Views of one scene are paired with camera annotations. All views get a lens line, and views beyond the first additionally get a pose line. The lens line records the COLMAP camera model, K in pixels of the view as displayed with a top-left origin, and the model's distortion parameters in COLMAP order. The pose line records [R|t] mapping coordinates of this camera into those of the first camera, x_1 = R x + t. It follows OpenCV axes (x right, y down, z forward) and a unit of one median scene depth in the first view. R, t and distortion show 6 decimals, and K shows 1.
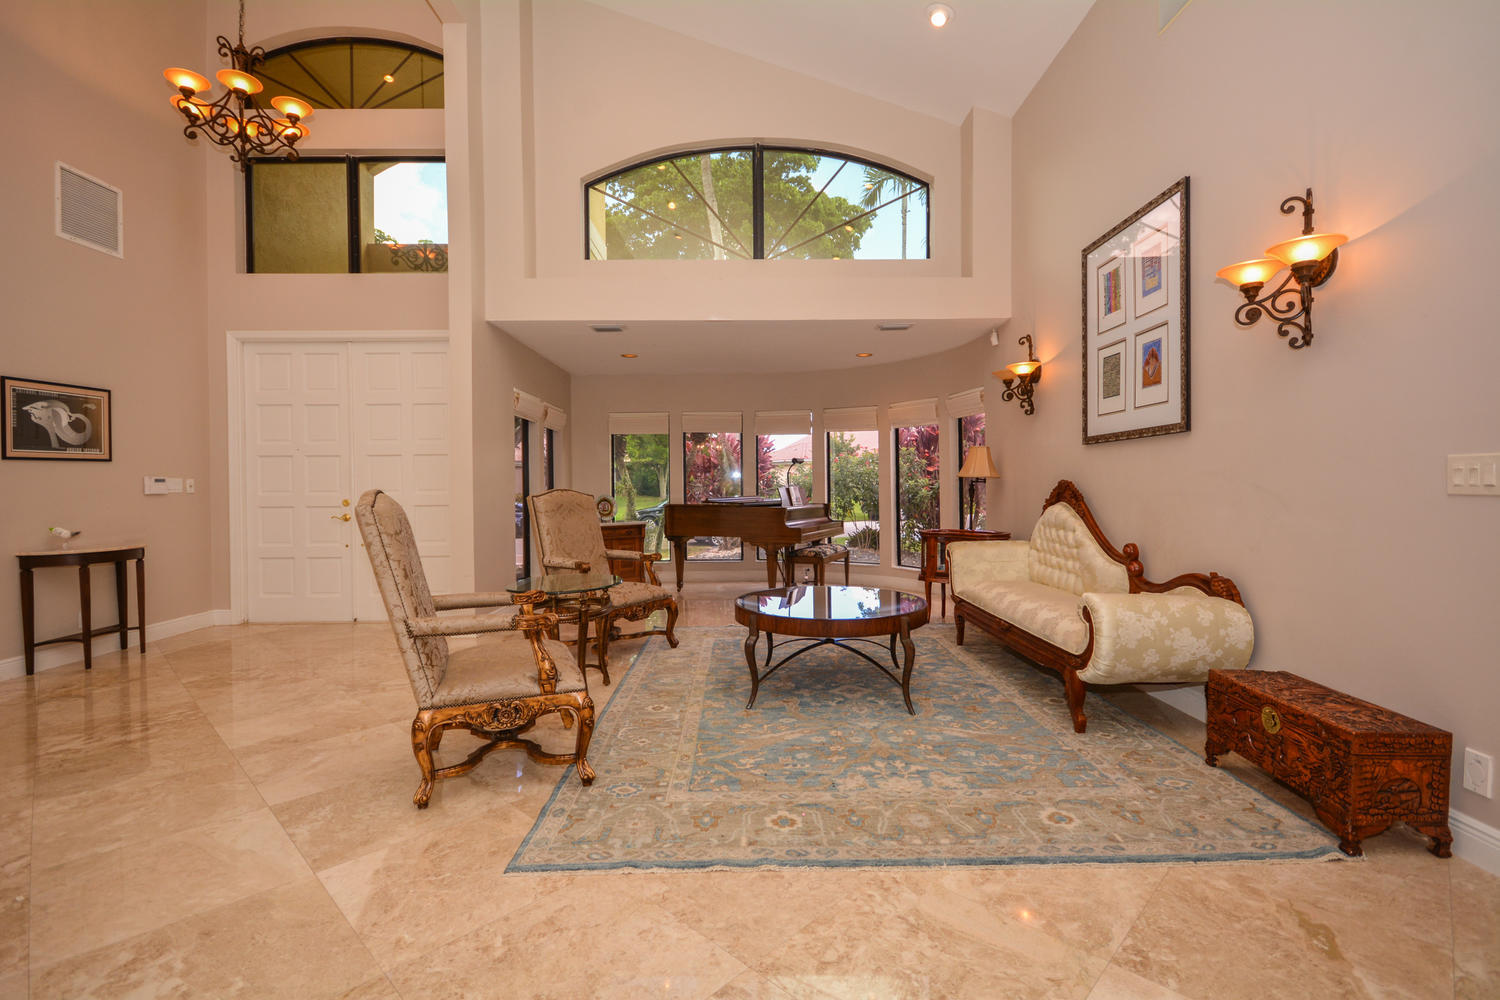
lens RADIAL K [[679.3, 0, 748.5], [0, 679.3, 494.1], [0, 0, 1]] dist [0.008108, -0.003720]
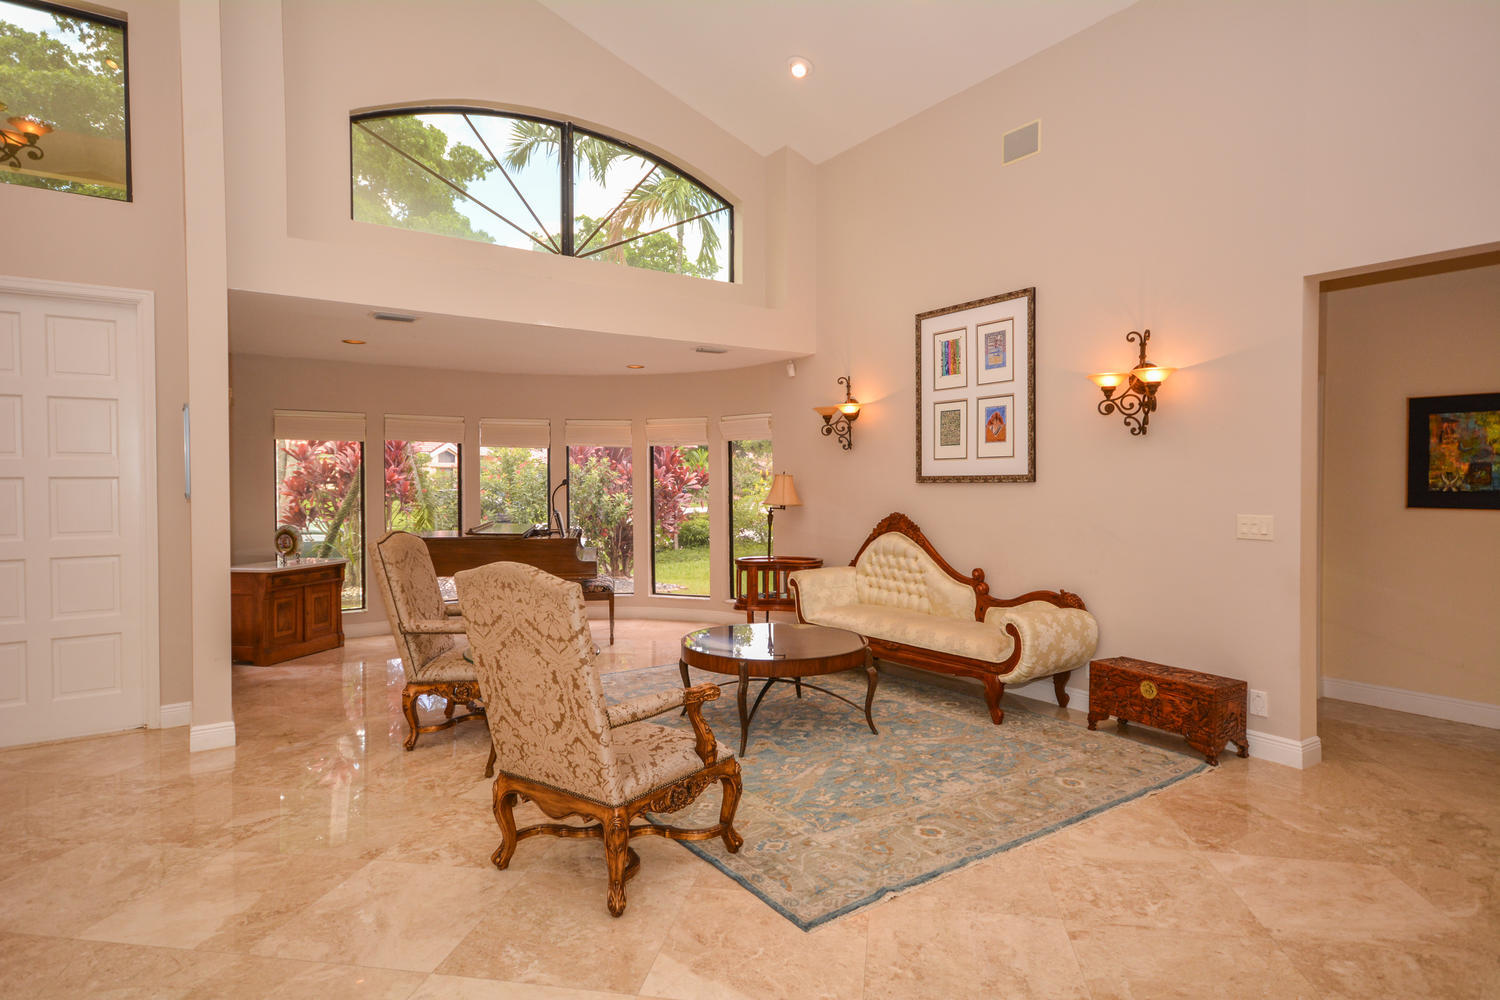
lens RADIAL K [[825.6, 0, 749.6], [0, 825.6, 493.3], [0, 0, 1]] dist [0.016890, 0.004348]
pose [[0.827491, -0.002595, 0.561472, -0.684071], [0.003829, 0.999992, -0.001022, -0.069606], [-0.561465, 0.002995, 0.827495, -0.006497]]
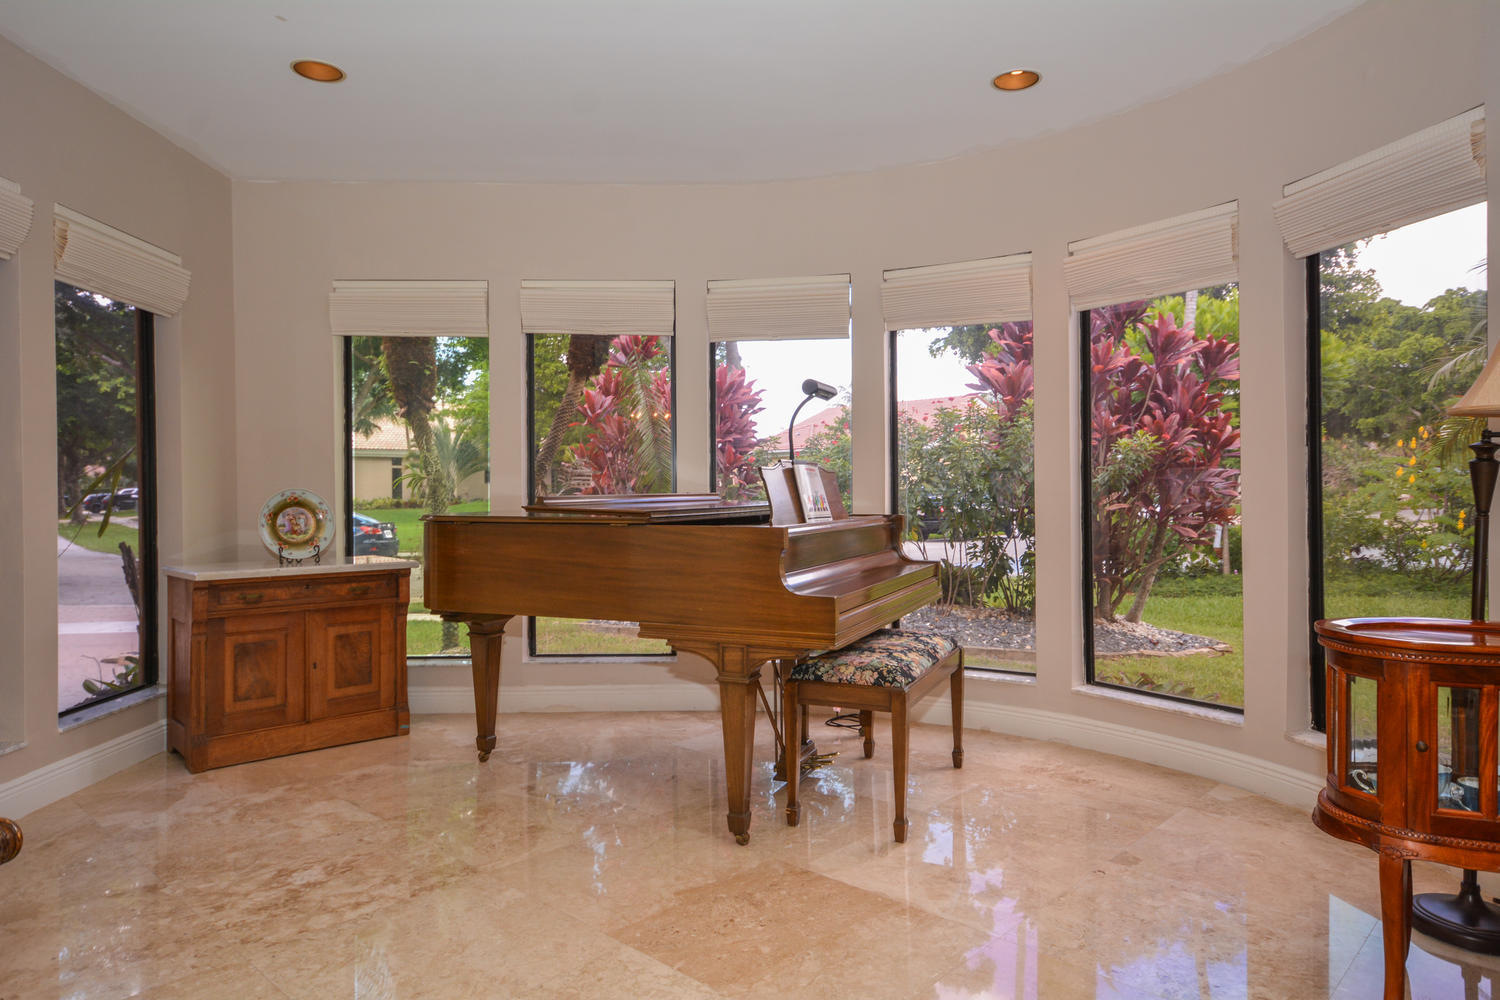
lens RADIAL K [[933.5, 0, 752.6], [0, 933.5, 489.7], [0, 0, 1]] dist [0.036076, 0.000573]
pose [[0.999812, 0.005208, 0.018695, 0.062635], [-0.004985, 0.999916, -0.011993, 0.013824], [-0.018756, 0.011898, 0.999753, 1.110778]]
